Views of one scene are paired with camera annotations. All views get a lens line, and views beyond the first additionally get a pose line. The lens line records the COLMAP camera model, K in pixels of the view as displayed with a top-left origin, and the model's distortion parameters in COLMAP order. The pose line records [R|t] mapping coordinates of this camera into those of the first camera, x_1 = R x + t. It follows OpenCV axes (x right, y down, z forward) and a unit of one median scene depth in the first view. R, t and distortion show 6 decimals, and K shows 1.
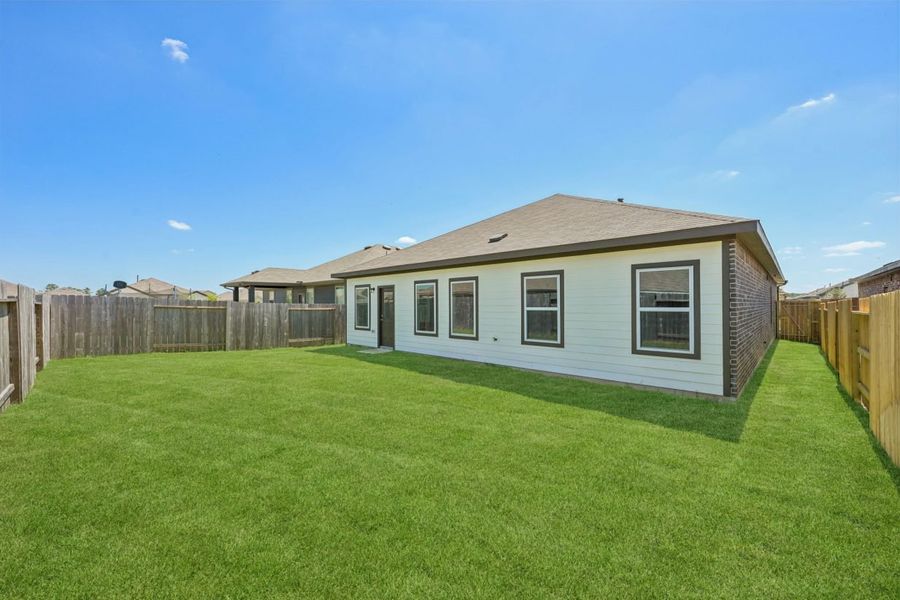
lens RADIAL K [[356.7, 0, 449.0], [0, 356.7, 300.9], [0, 0, 1]] dist [0.009266, 0.000866]
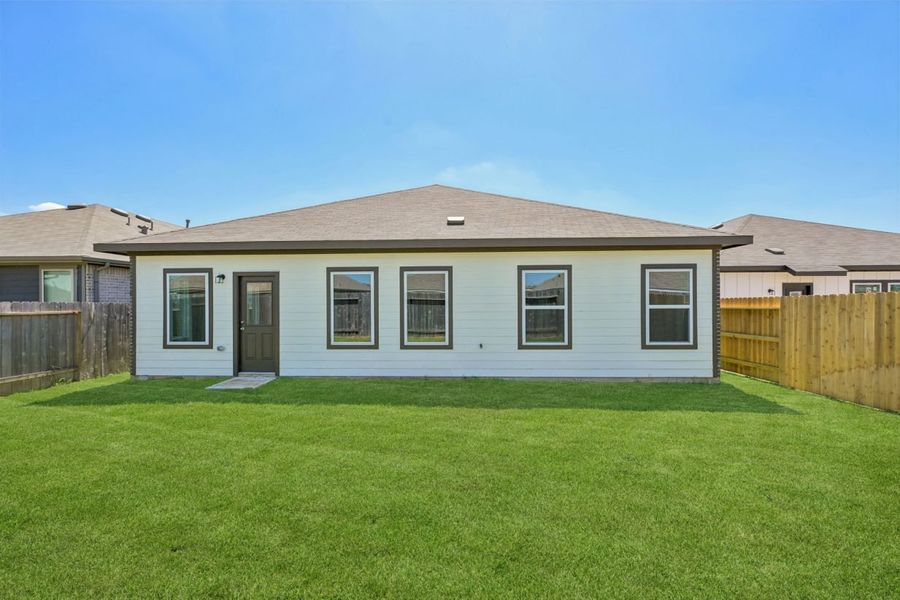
lens RADIAL K [[356.7, 0, 450.0], [0, 356.7, 304.4], [0, 0, 1]] dist [0.009266, 0.000866]
pose [[0.750159, -0.003269, 0.661250, -0.395873], [-0.004129, 0.999945, 0.009628, 0.005562], [-0.661245, -0.009953, 0.750104, 0.382495]]
